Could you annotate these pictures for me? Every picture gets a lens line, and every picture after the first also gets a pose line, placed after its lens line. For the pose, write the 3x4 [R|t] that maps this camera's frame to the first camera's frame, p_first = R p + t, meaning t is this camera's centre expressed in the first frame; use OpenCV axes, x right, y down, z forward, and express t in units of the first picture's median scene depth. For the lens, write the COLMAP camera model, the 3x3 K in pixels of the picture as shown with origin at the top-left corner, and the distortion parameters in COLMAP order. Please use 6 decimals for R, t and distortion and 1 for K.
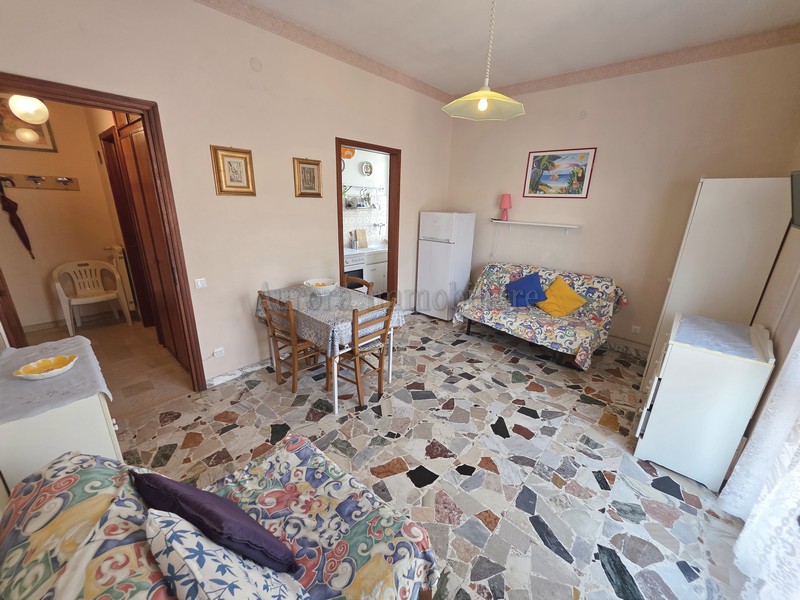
lens RADIAL K [[318.0, 0, 398.9], [0, 318.0, 300.3], [0, 0, 1]] dist [0.000493, 0.000149]
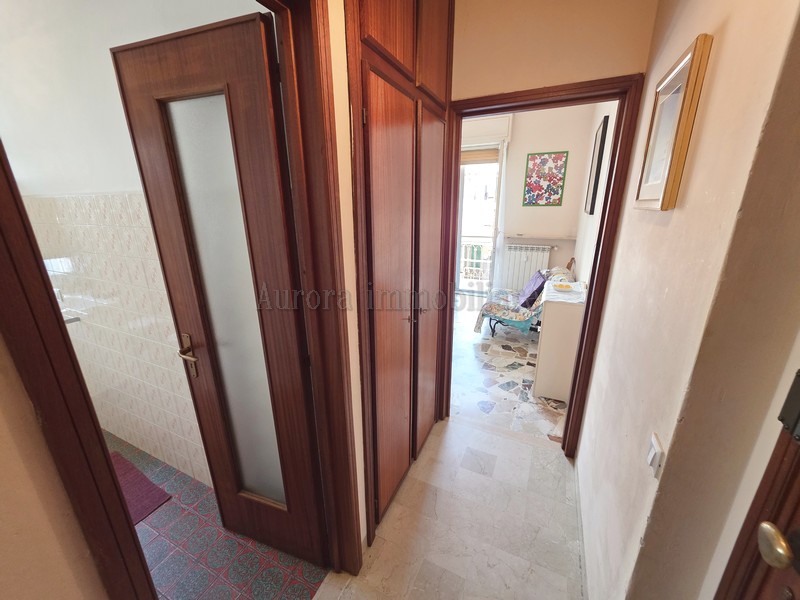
lens RADIAL K [[318.0, 0, 398.9], [0, 318.0, 300.3], [0, 0, 1]] dist [0.000493, 0.000149]
pose [[-0.278456, -0.306859, 0.910110, -1.159512], [0.291842, 0.875750, 0.384565, -0.349486], [-0.915036, 0.372693, -0.154304, 0.995387]]
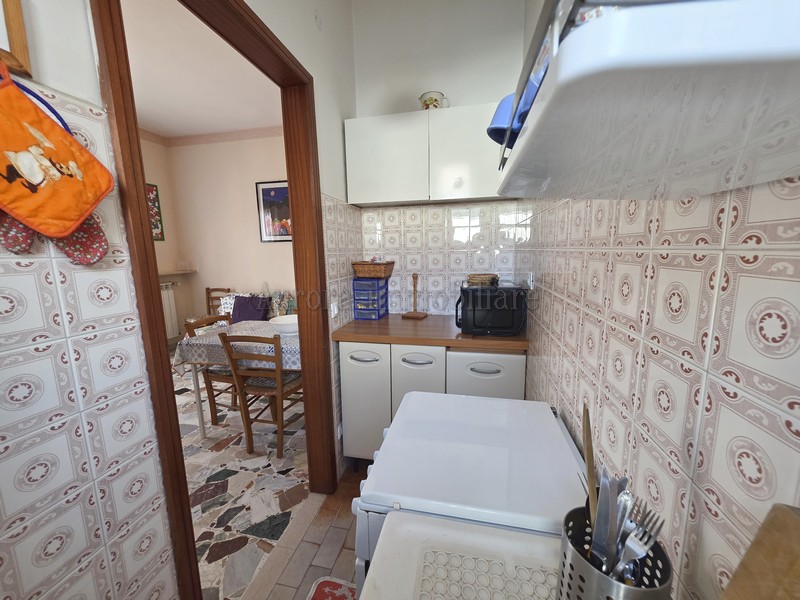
lens RADIAL K [[318.0, 0, 398.9], [0, 318.0, 300.3], [0, 0, 1]] dist [0.000493, 0.000149]
pose [[-0.870557, 0.064333, -0.487843, -0.084410], [-0.155045, 0.905054, 0.396029, -0.423433], [0.467002, 0.420403, -0.777927, 1.601787]]
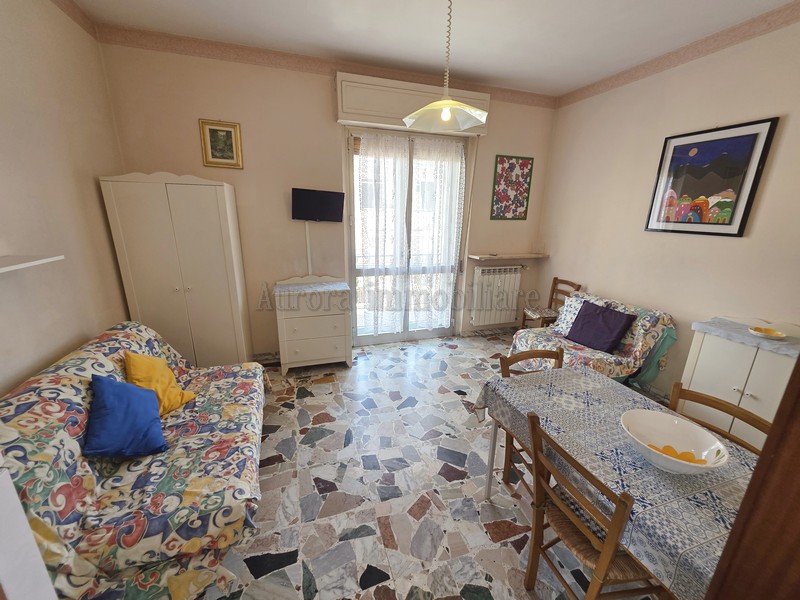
lens RADIAL K [[318.0, 0, 398.9], [0, 318.0, 300.3], [0, 0, 1]] dist [0.000493, 0.000149]
pose [[-0.867336, -0.178693, 0.464539, -0.096870], [0.109101, 0.842373, 0.527736, -0.410712], [-0.485618, 0.508406, -0.711125, 1.257404]]
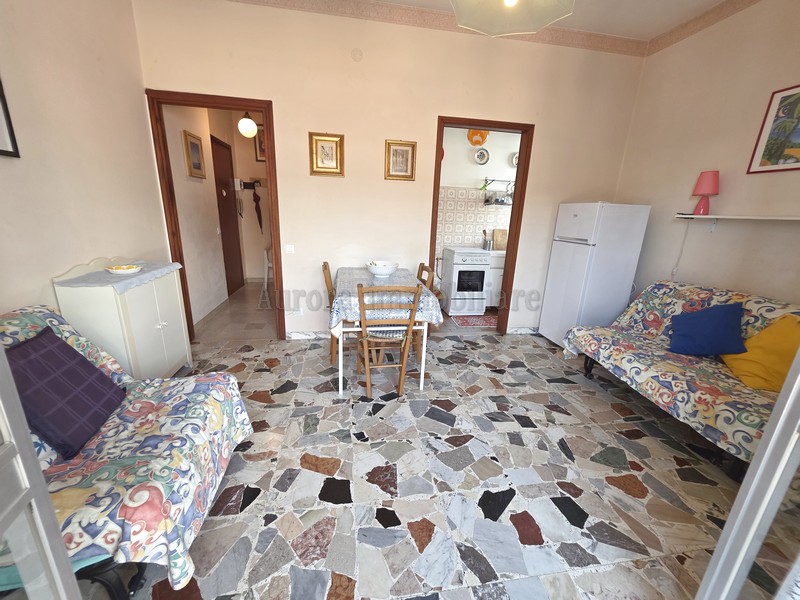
lens RADIAL K [[318.0, 0, 398.9], [0, 318.0, 300.3], [0, 0, 1]] dist [0.000493, 0.000149]
pose [[0.779142, 0.171867, -0.602826, 0.365490], [-0.207427, 0.978191, 0.010790, 0.029572], [0.591534, 0.116635, 0.797800, 0.250271]]
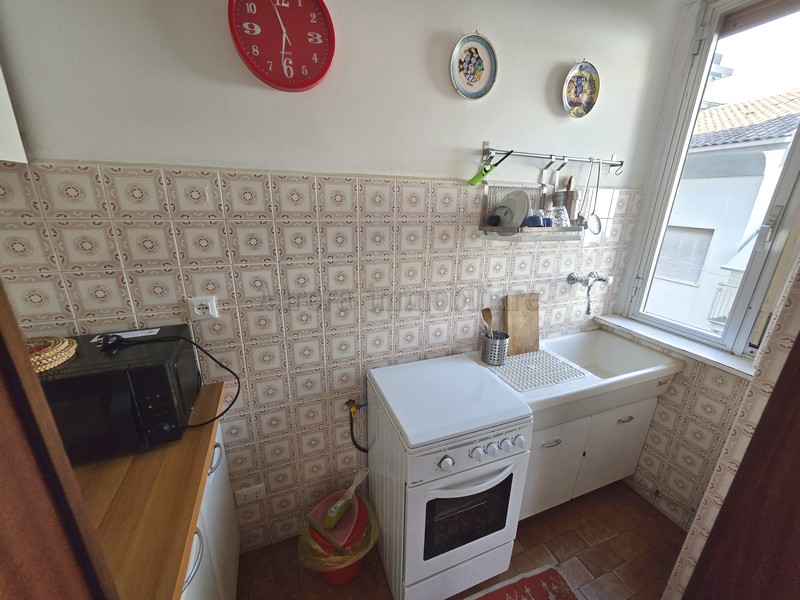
lens RADIAL K [[318.0, 0, 398.9], [0, 318.0, 300.3], [0, 0, 1]] dist [0.000493, 0.000149]
pose [[0.890998, 0.129819, -0.435050, -0.149647], [-0.134008, 0.990754, 0.021188, -0.337871], [0.433778, 0.039421, 0.900157, 1.080745]]
